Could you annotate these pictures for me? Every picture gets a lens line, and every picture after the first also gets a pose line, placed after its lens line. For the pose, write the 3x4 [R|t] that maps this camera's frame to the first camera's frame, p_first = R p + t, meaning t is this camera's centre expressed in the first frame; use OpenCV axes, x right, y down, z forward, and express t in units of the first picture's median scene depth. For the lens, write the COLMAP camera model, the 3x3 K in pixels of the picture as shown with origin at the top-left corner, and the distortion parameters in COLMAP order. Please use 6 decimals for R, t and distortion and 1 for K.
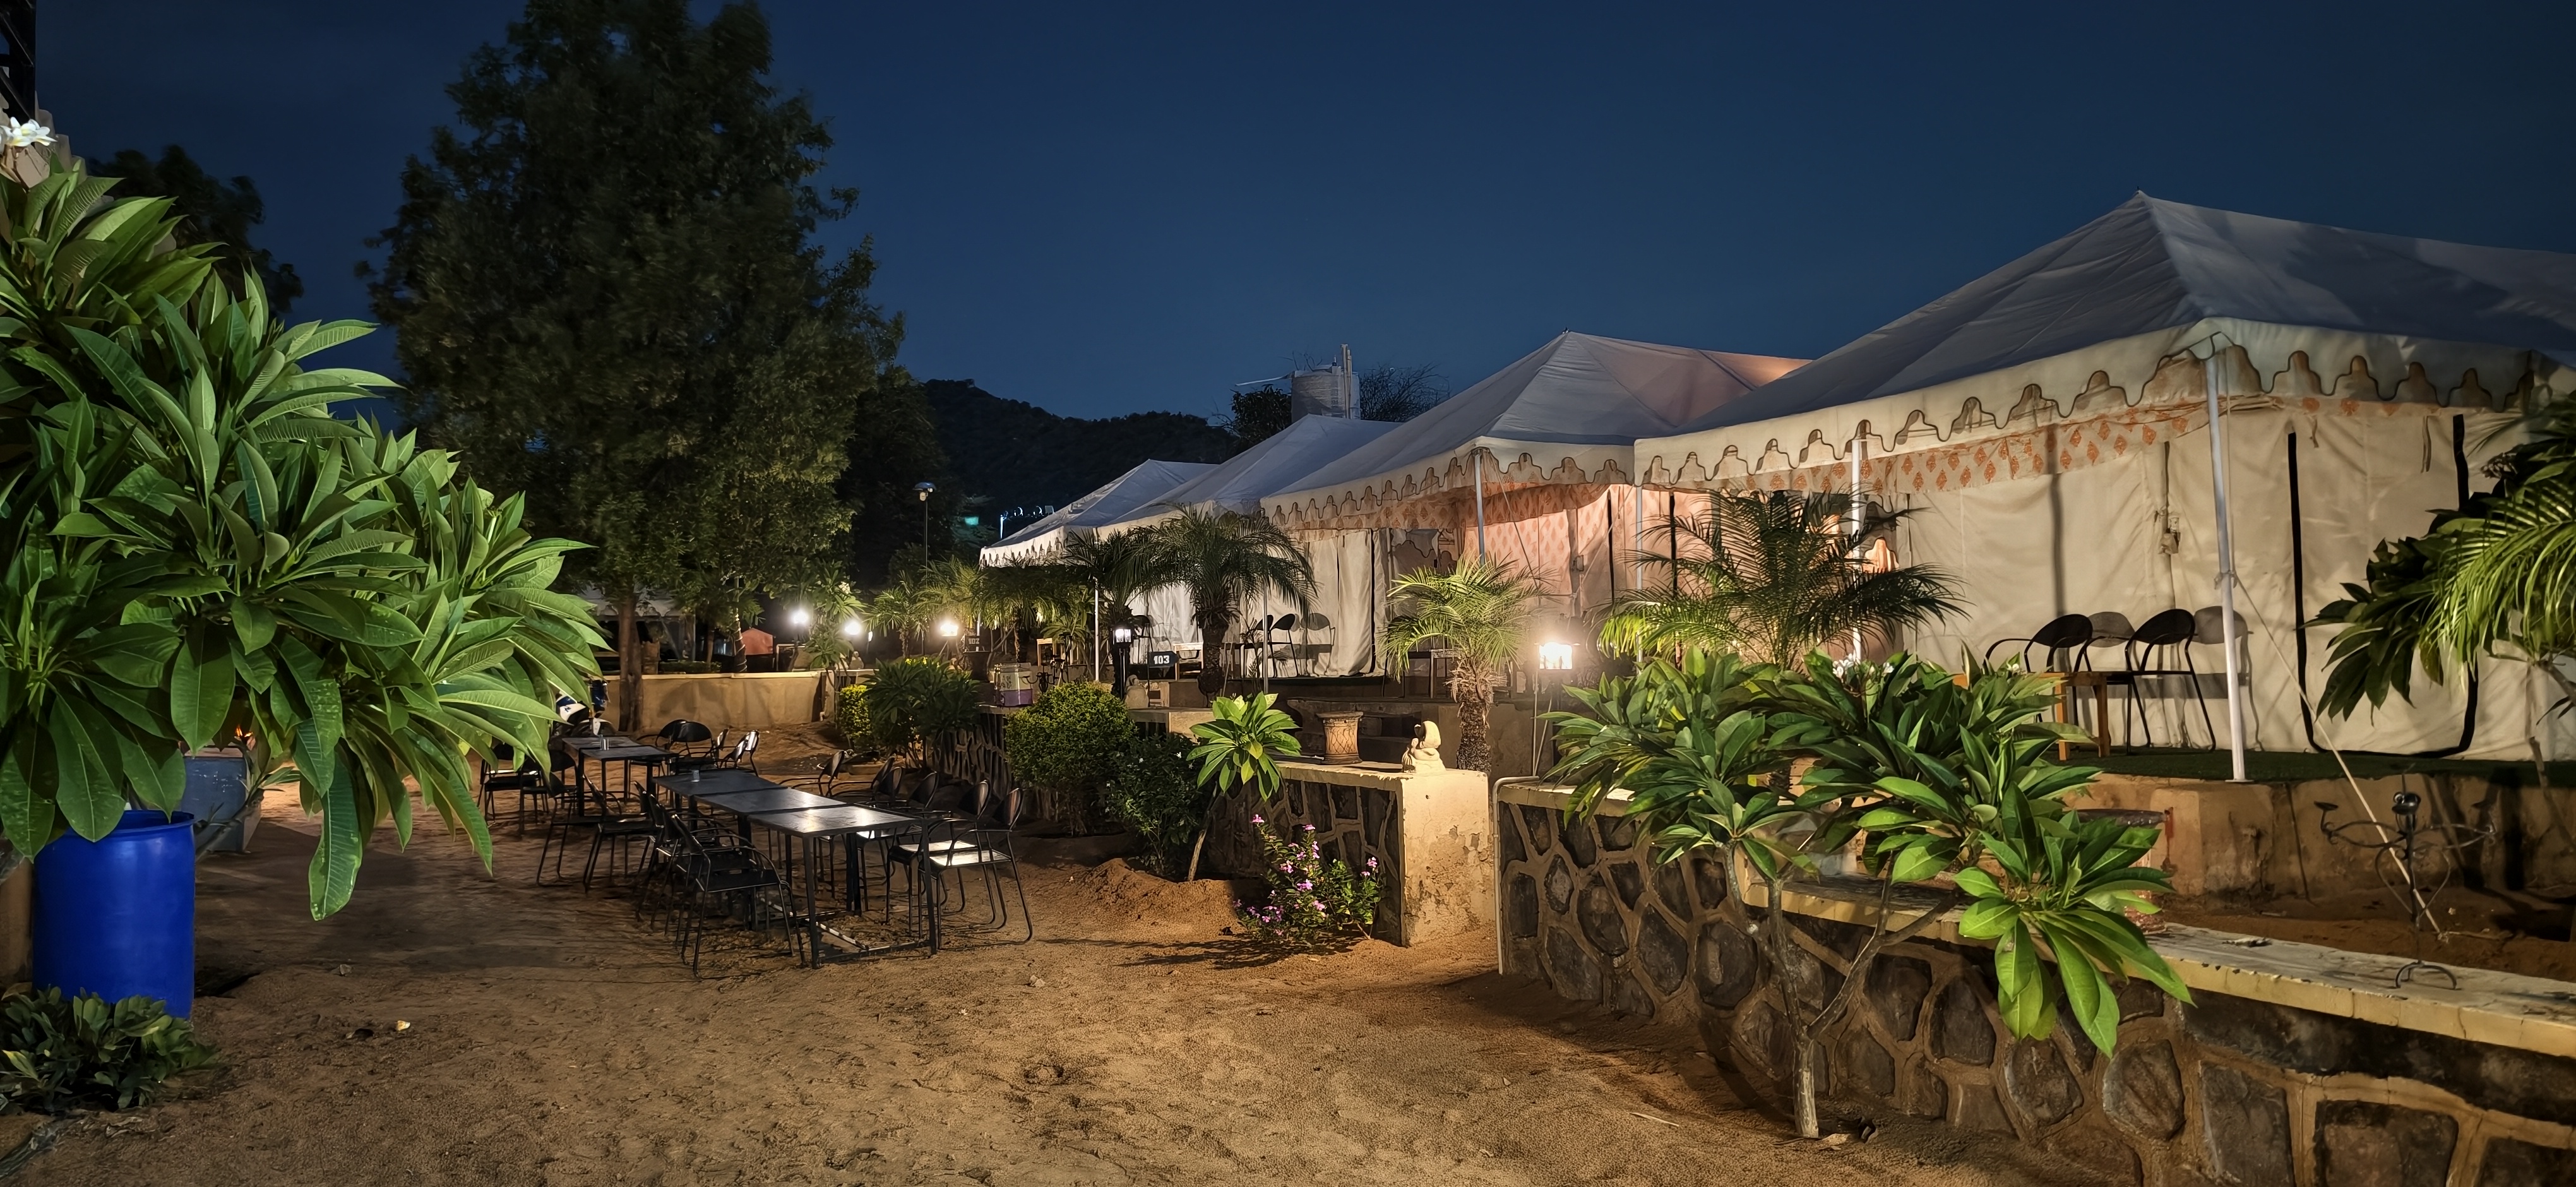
lens RADIAL K [[1774.4, 0, 1285.6], [0, 1774.4, 660.7], [0, 0, 1]] dist [0.050793, -0.102601]
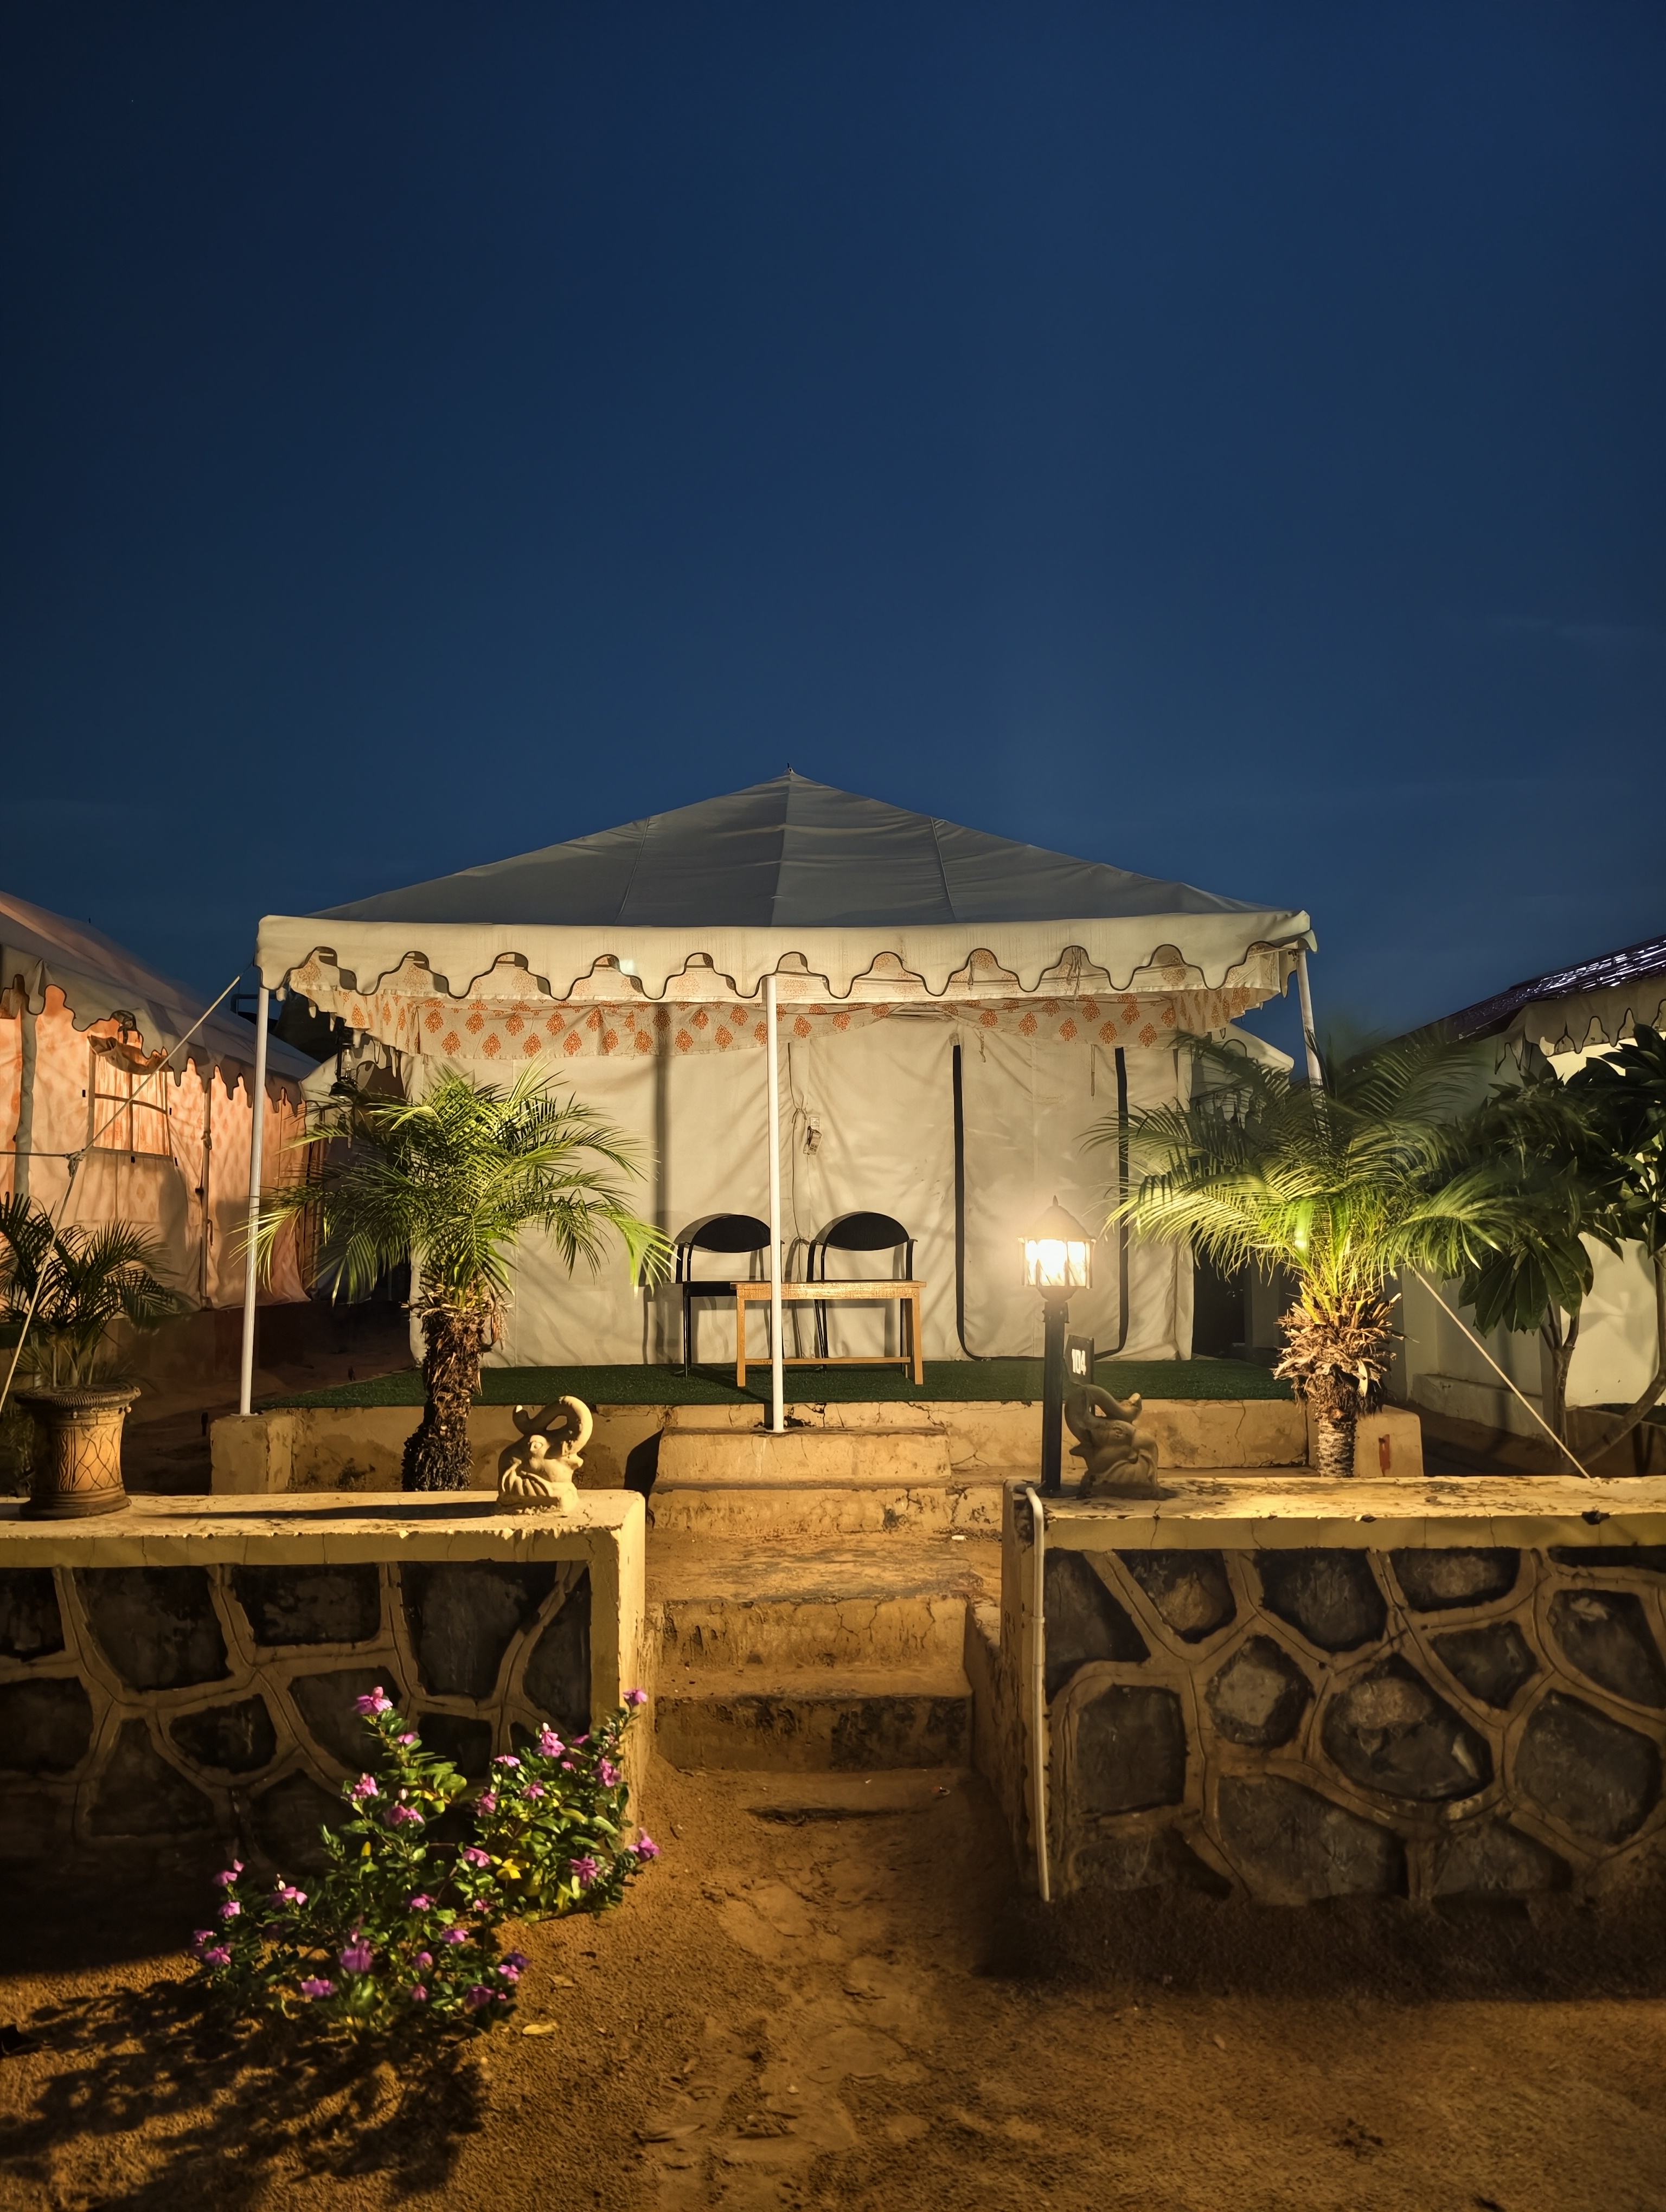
lens RADIAL K [[1540.5, 0, 833.0], [0, 1540.5, 1106.0], [0, 0, 1]] dist [0.056454, -0.103013]
pose [[0.389398, 0.097762, 0.915867, -0.269040], [-0.002373, 0.994454, -0.105142, -0.000125], [-0.921067, 0.038769, 0.387471, 0.733569]]
